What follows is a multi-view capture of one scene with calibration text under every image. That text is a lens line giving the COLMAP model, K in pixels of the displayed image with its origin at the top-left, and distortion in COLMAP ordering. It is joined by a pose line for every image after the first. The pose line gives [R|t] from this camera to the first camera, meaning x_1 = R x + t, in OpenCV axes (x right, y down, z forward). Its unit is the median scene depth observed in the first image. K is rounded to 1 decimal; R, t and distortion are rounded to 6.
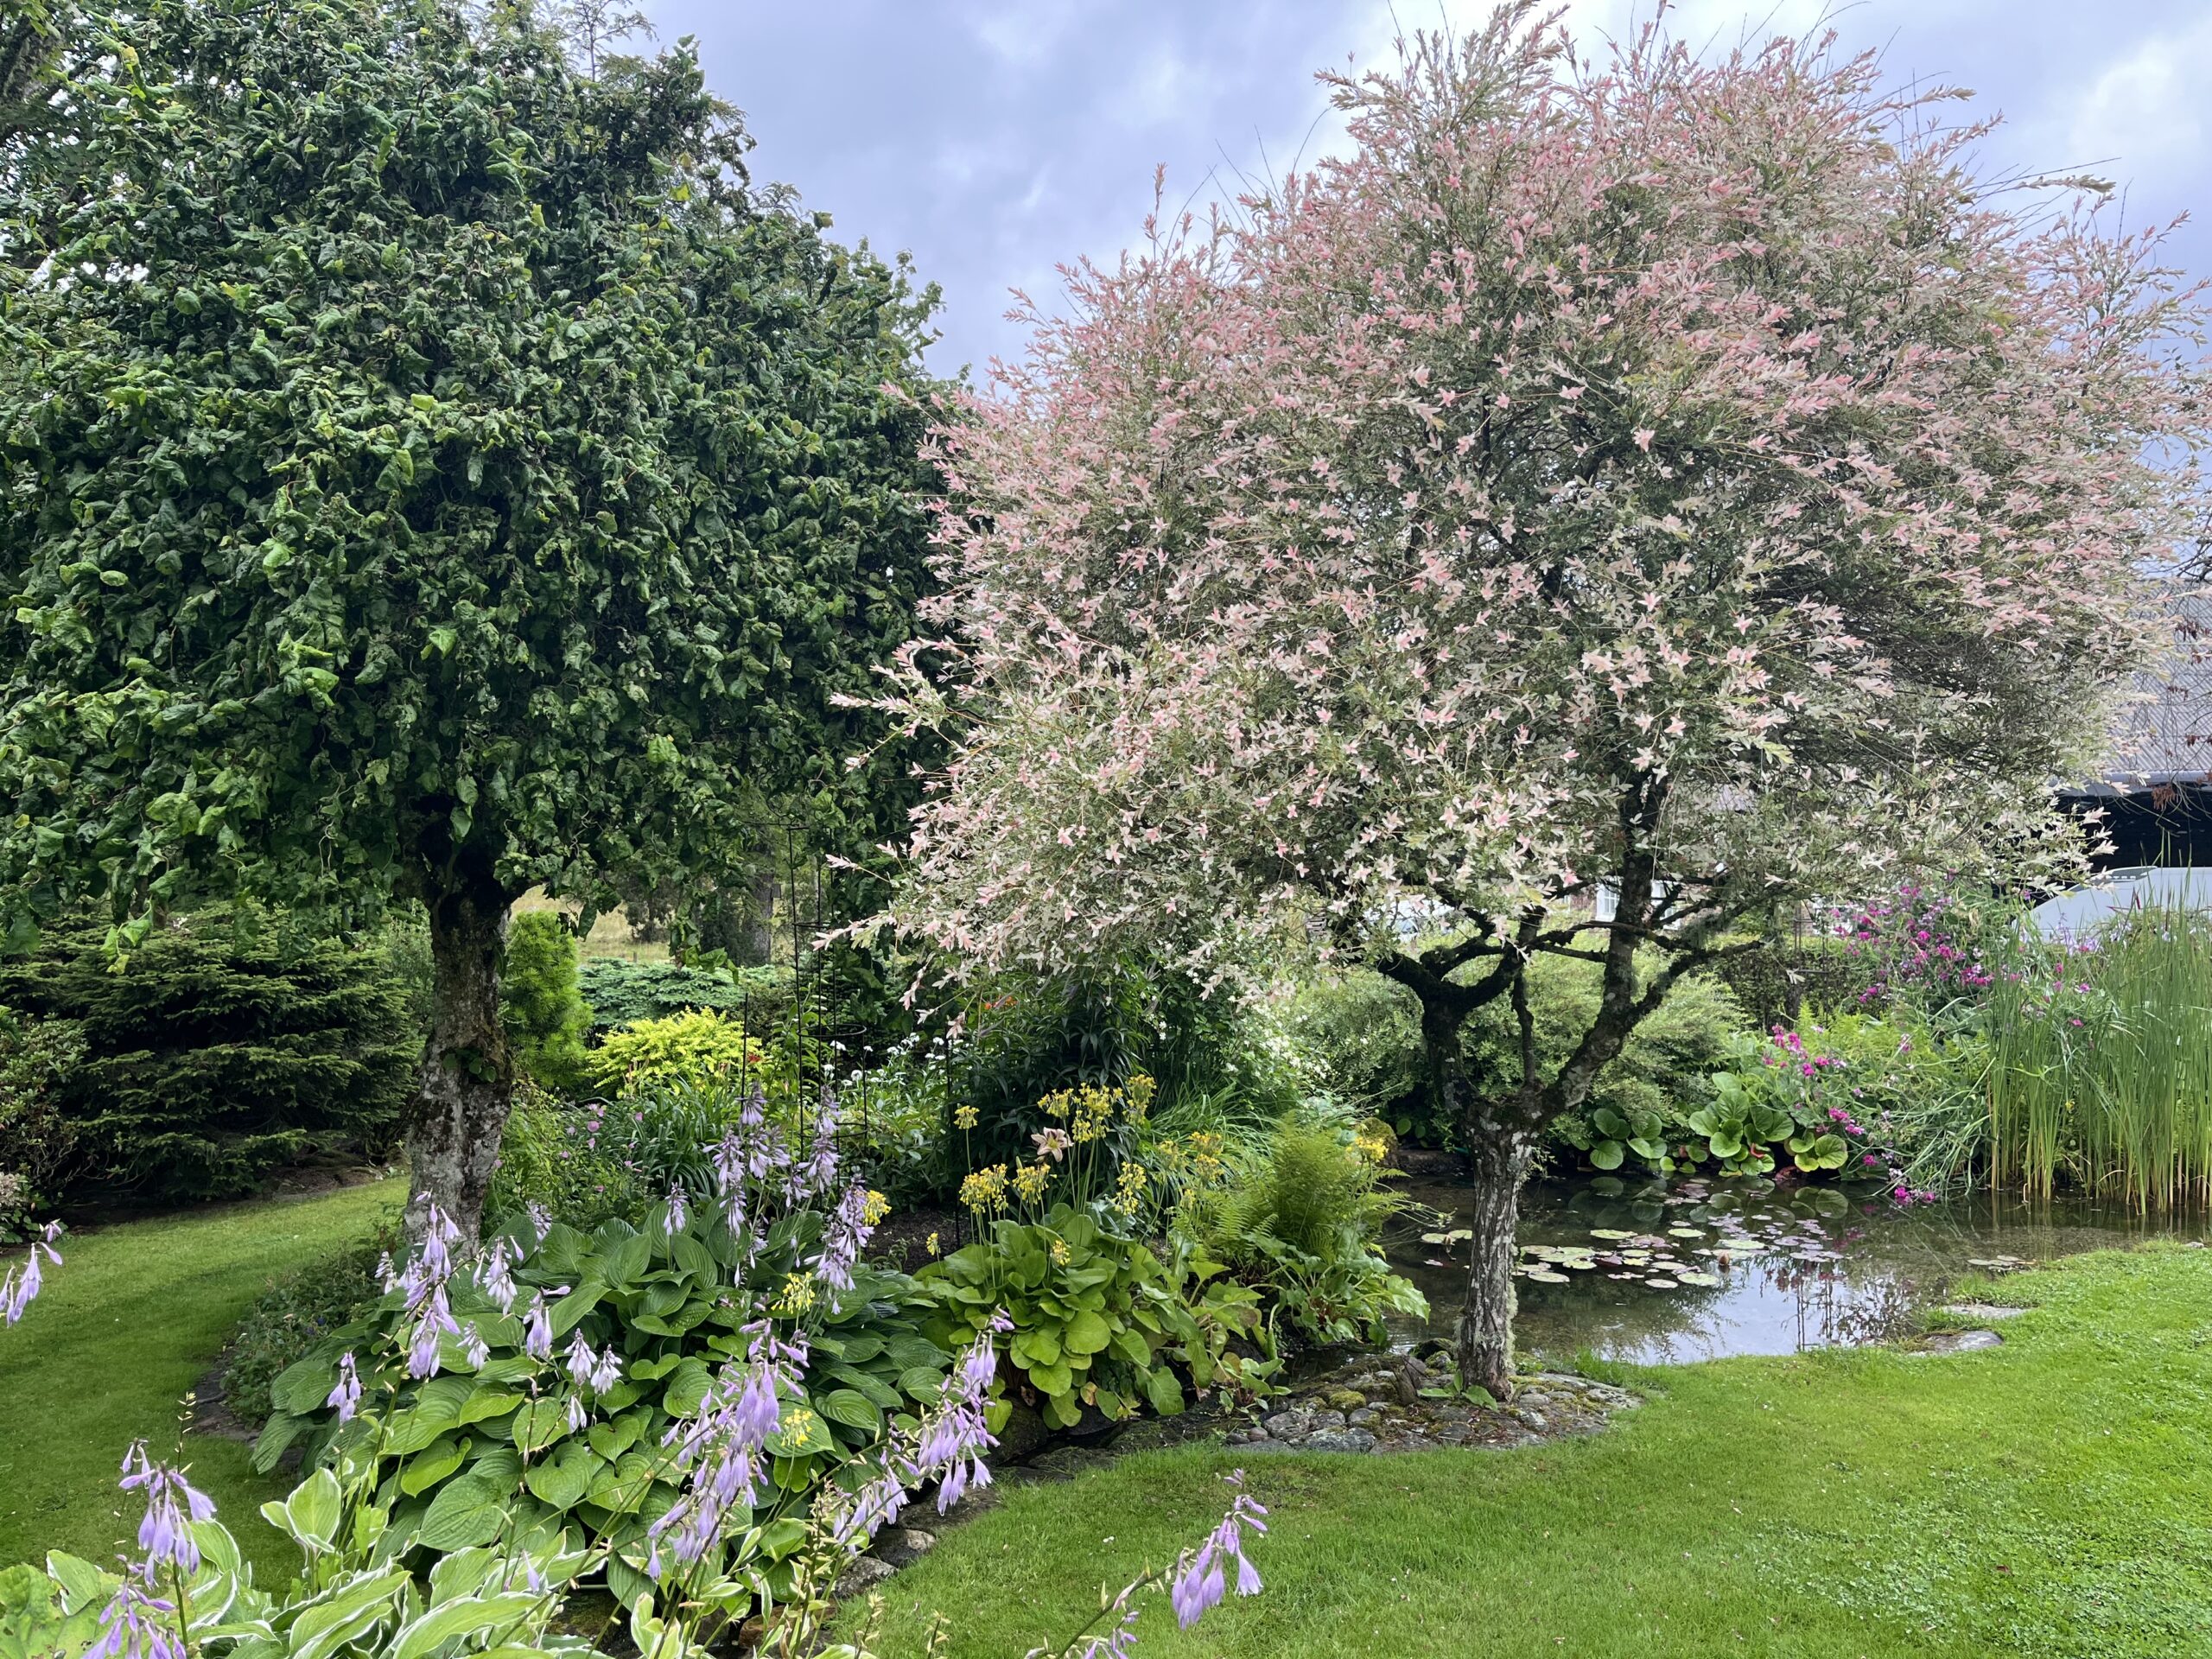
lens RADIAL K [[1684.7, 0, 1108.2], [0, 1684.7, 832.6], [0, 0, 1]] dist [0.000637, -0.001277]
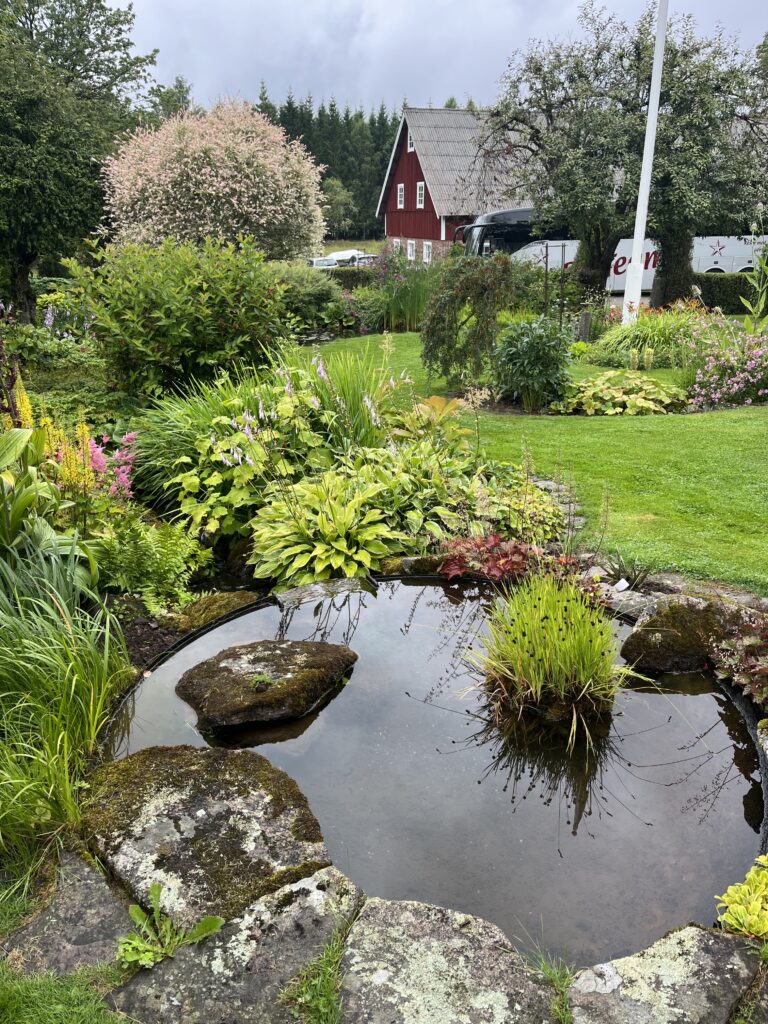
lens RADIAL K [[779.9, 0, 381.3], [0, 779.9, 513.4], [0, 0, 1]] dist [0.000637, -0.001277]
pose [[0.986186, -0.056119, 0.155848, 0.345491], [-0.003444, 0.933712, 0.358009, -0.117208], [-0.165608, -0.353600, 0.920620, -1.949542]]
